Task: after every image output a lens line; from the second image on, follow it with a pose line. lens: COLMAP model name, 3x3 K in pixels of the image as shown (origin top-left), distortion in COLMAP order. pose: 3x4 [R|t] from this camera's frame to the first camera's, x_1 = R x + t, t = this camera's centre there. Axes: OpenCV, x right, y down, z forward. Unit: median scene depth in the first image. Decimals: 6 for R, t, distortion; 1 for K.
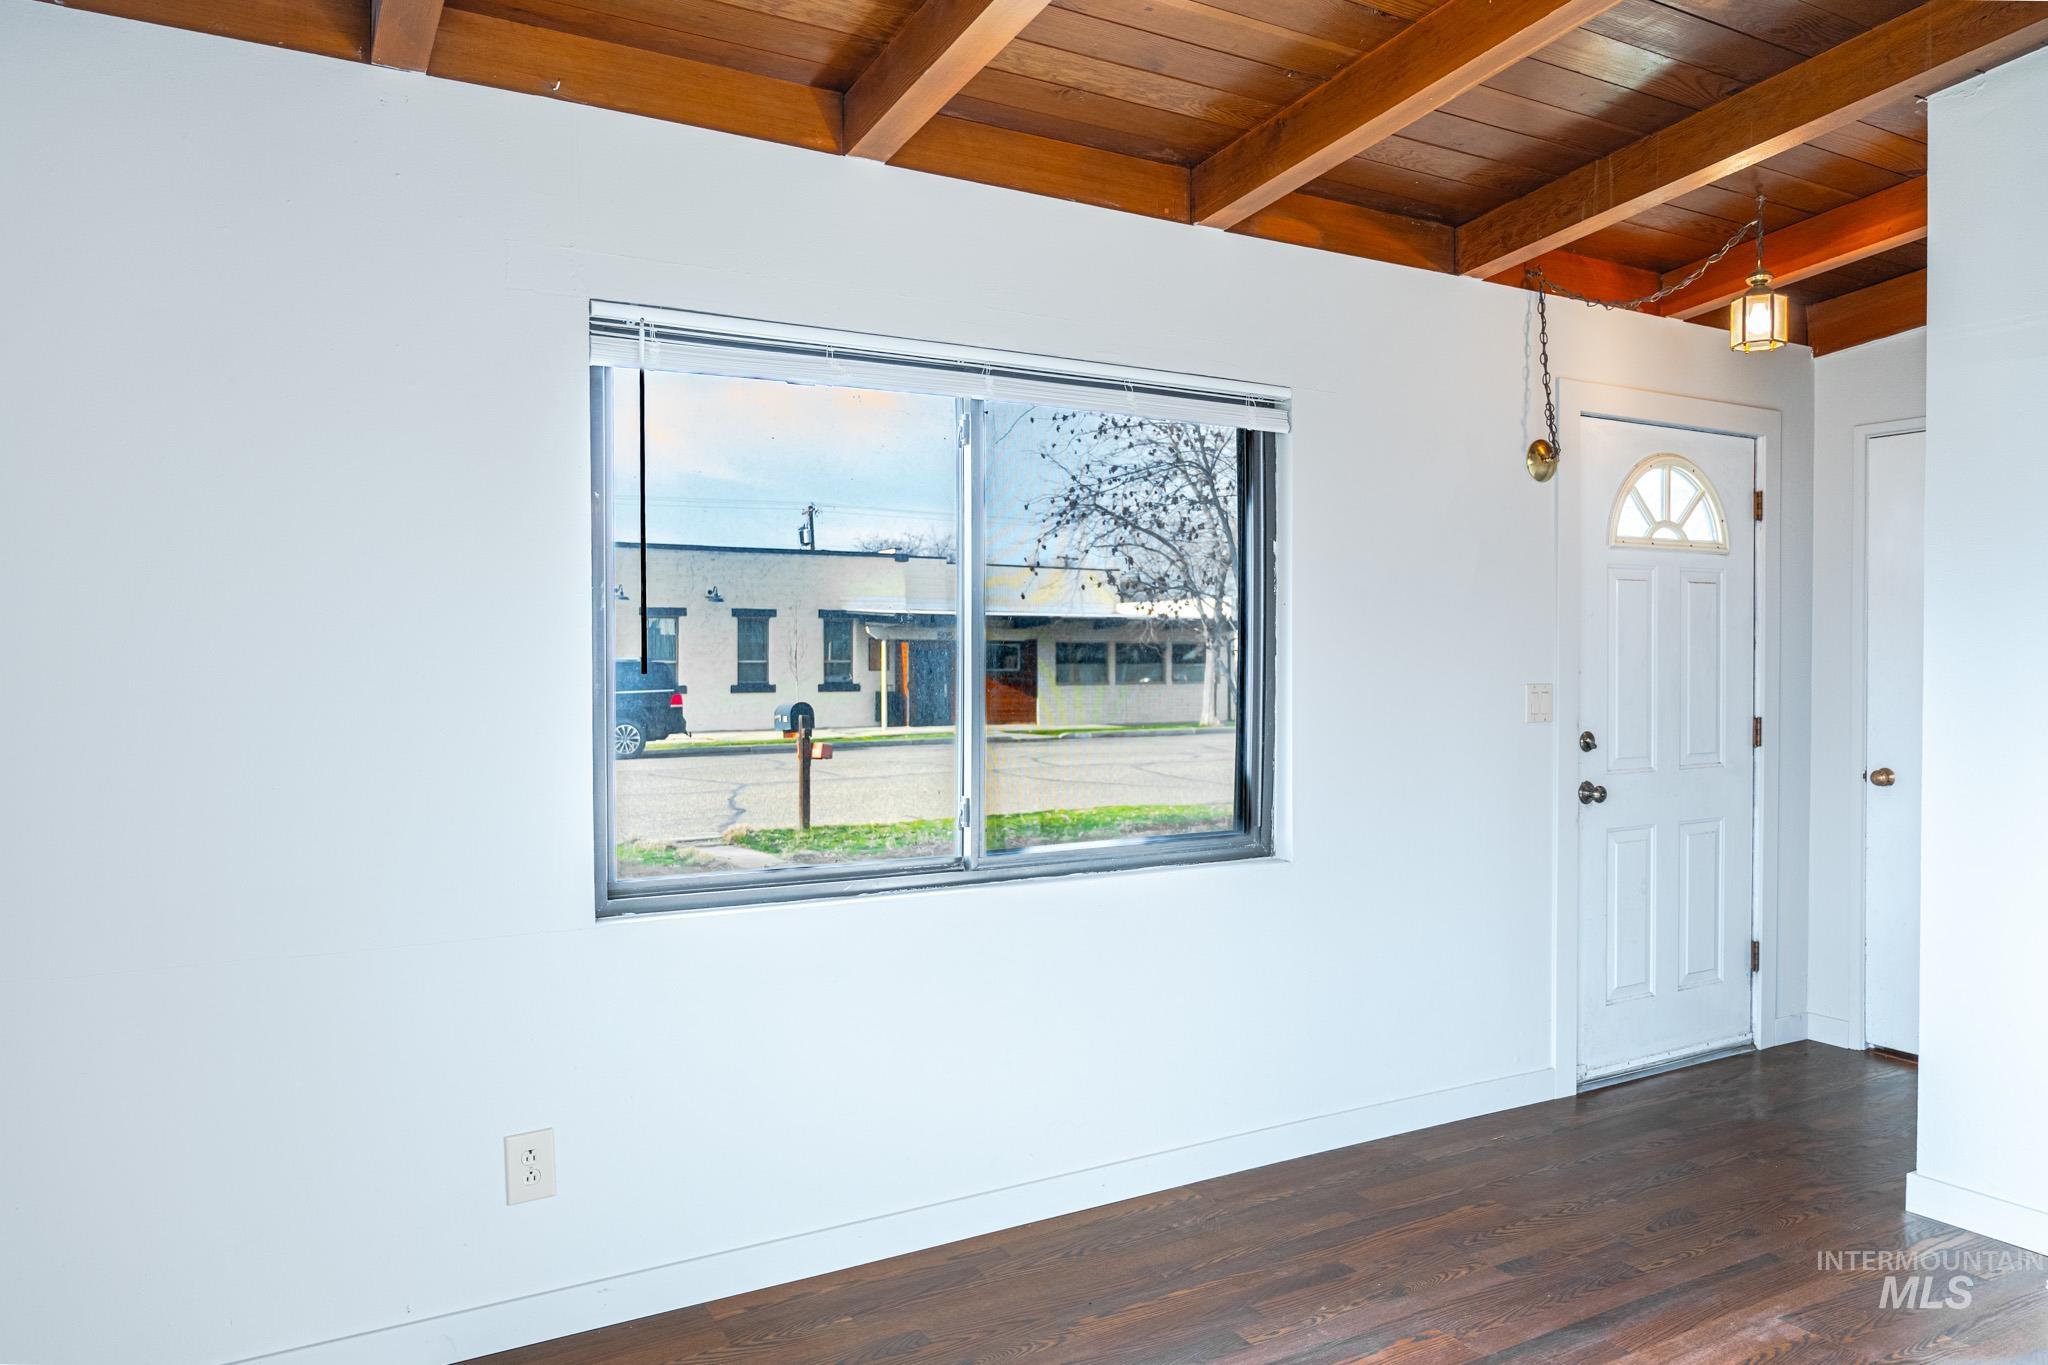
lens RADIAL K [[1361.9, 0, 1006.7], [0, 1361.9, 673.7], [0, 0, 1]] dist [-0.011353, 0.004445]
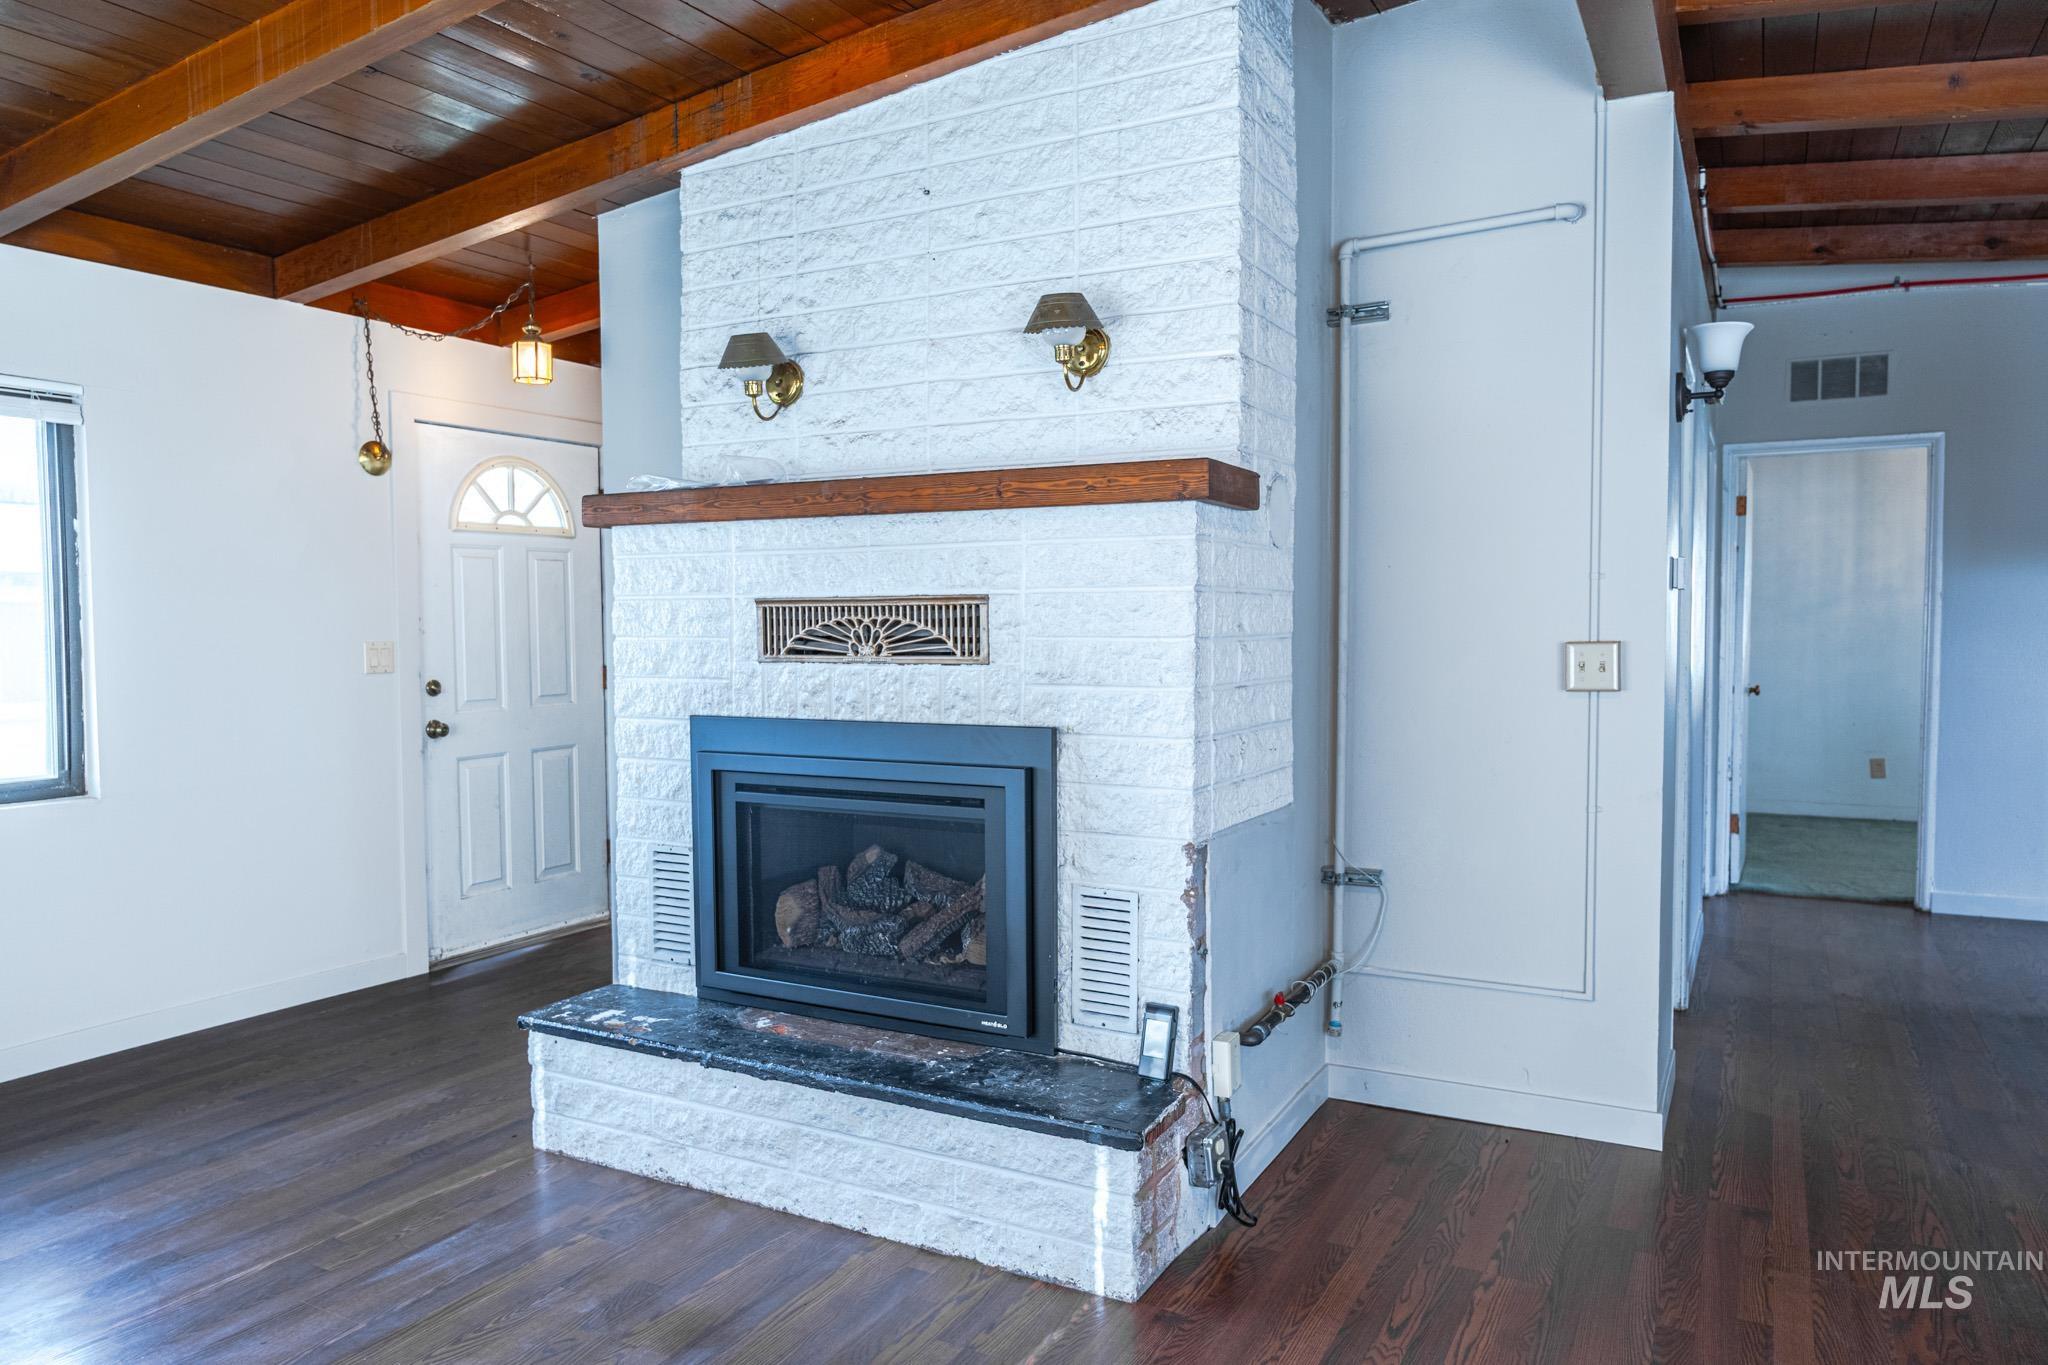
lens RADIAL K [[1361.9, 0, 1020.9], [0, 1361.9, 683.2], [0, 0, 1]] dist [-0.011353, 0.004445]
pose [[0.854783, -0.029876, 0.518124, 0.256571], [0.010911, 0.999156, 0.039613, 0.002405], [-0.518870, -0.028207, 0.854388, -0.349337]]
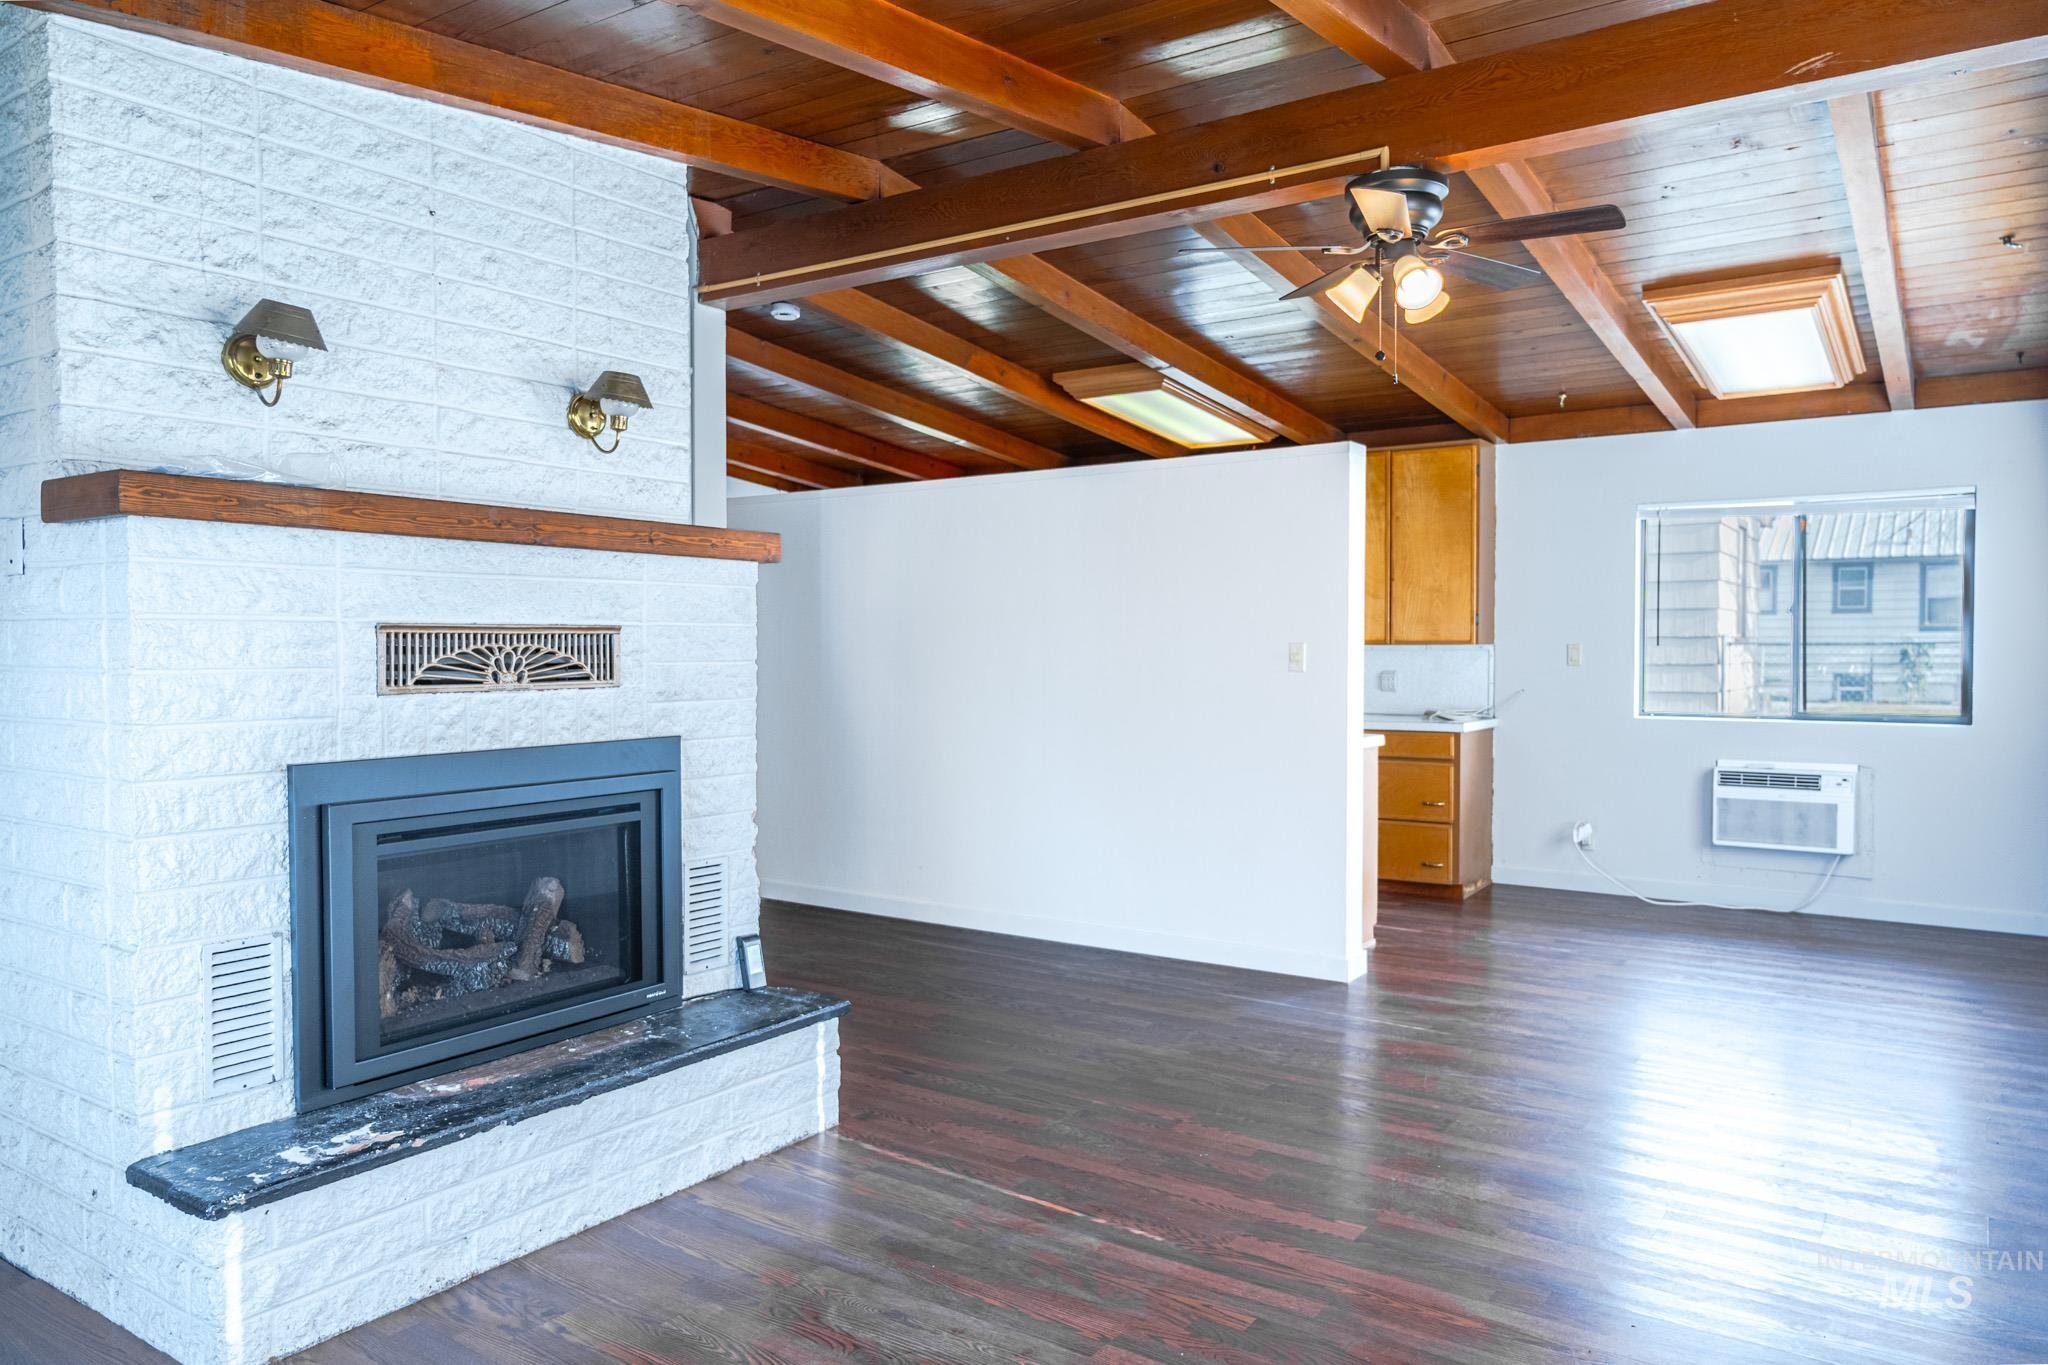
lens RADIAL K [[1361.9, 0, 1018.0], [0, 1361.9, 686.5], [0, 0, 1]] dist [-0.011353, 0.004445]
pose [[-0.422836, -0.027813, 0.905779, -0.607467], [0.009308, 0.999343, 0.035031, -0.012295], [-0.906159, 0.023243, -0.422299, 0.985122]]
